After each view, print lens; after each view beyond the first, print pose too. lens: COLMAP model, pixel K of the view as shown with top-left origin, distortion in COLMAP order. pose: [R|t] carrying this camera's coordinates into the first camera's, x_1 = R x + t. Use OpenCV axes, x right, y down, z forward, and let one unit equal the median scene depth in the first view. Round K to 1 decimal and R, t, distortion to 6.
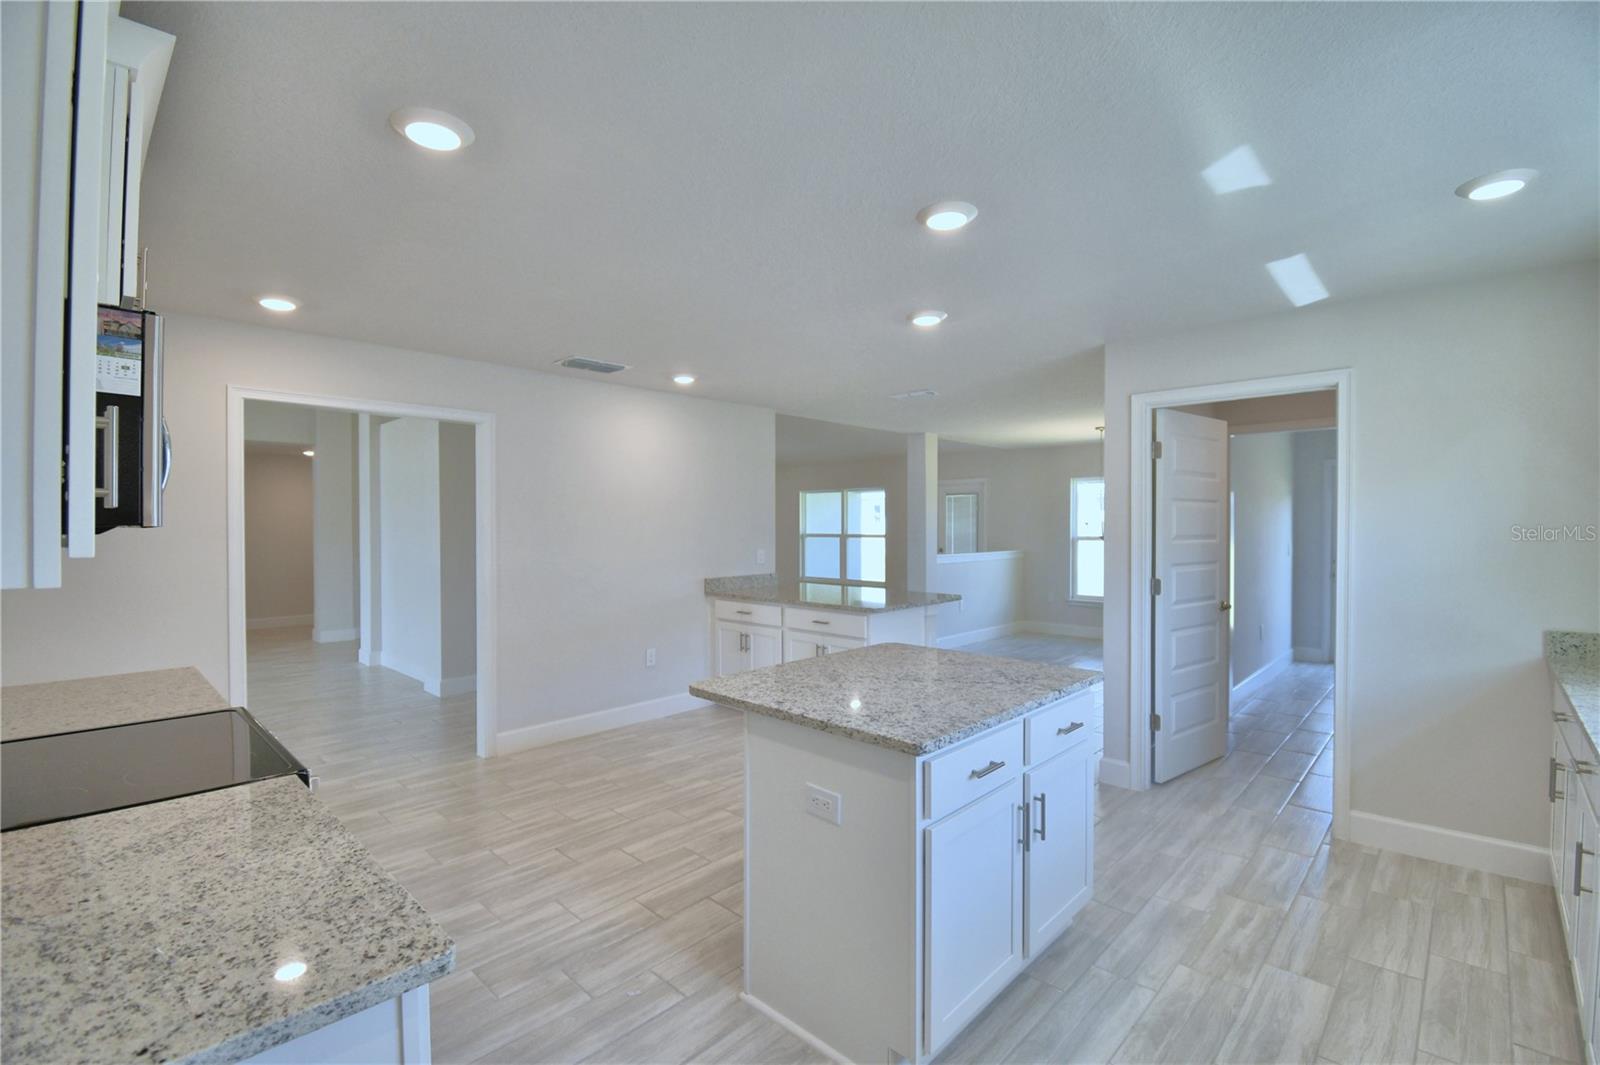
lens RADIAL K [[705.8, 0, 791.4], [0, 705.8, 537.2], [0, 0, 1]] dist [0.016389, -0.021053]
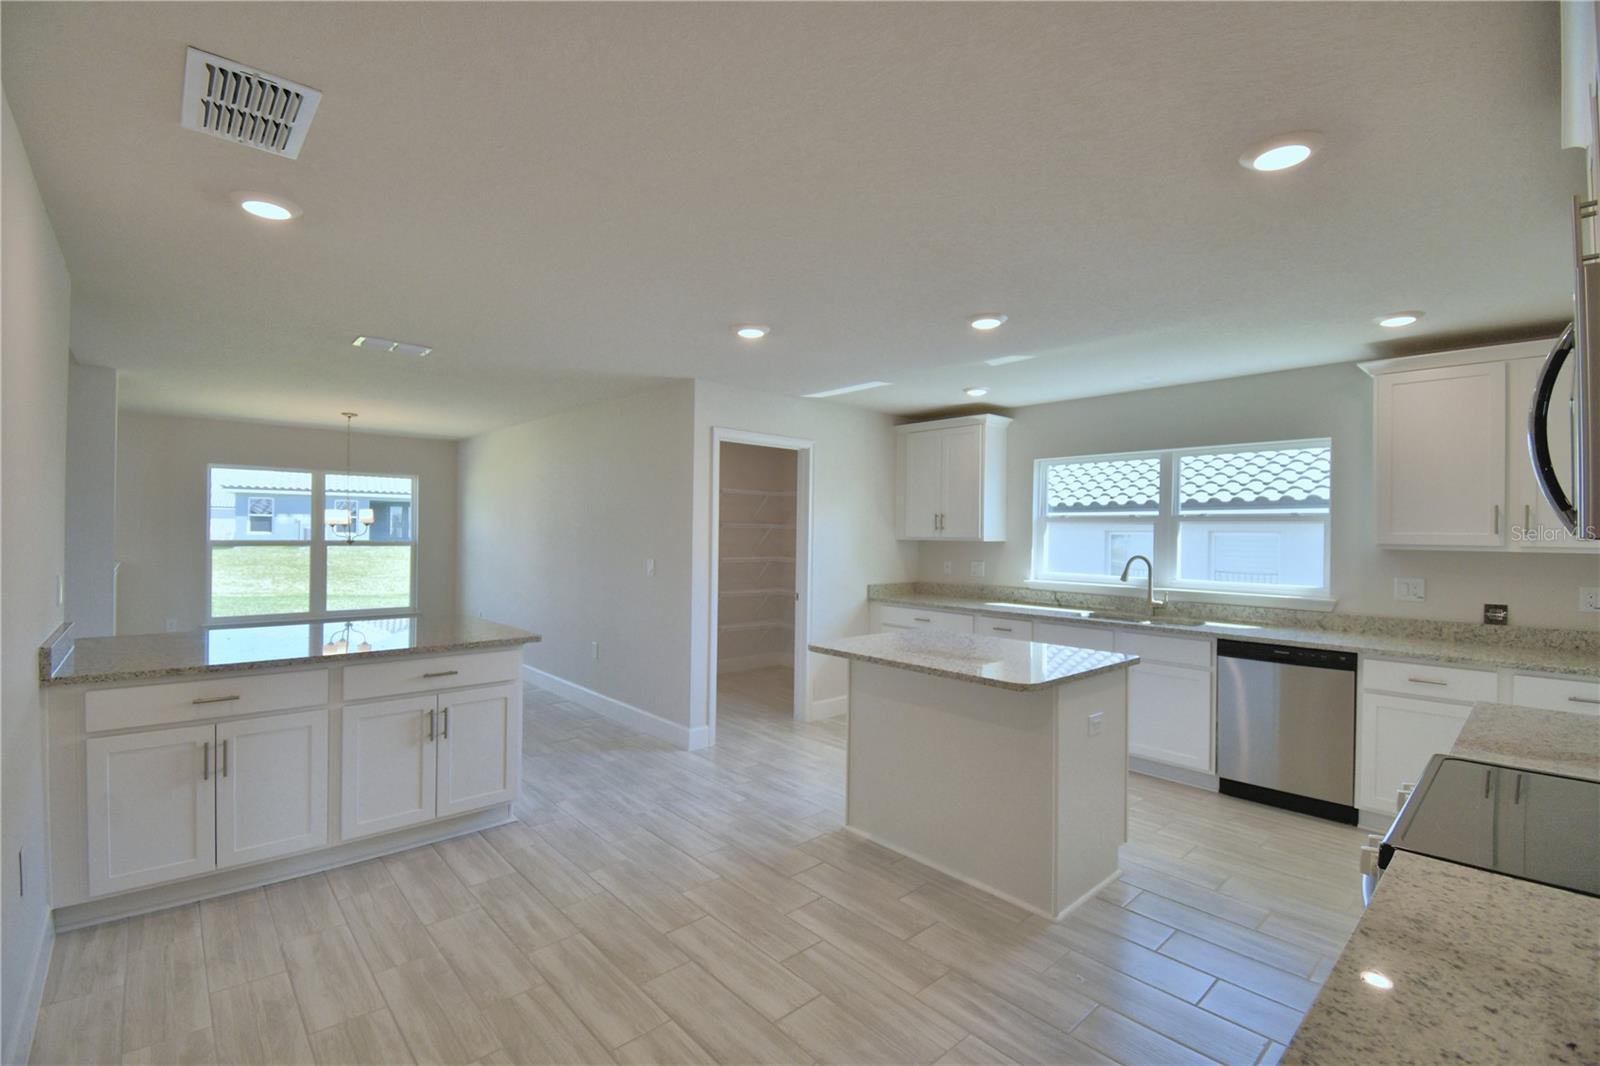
lens RADIAL K [[705.8, 0, 791.4], [0, 705.8, 537.7], [0, 0, 1]] dist [0.016389, -0.021053]
pose [[0.061629, -0.000277, 0.998099, -0.687839], [0.003964, 0.999992, 0.000032, -0.007572], [-0.998091, 0.003955, 0.061630, 0.720960]]
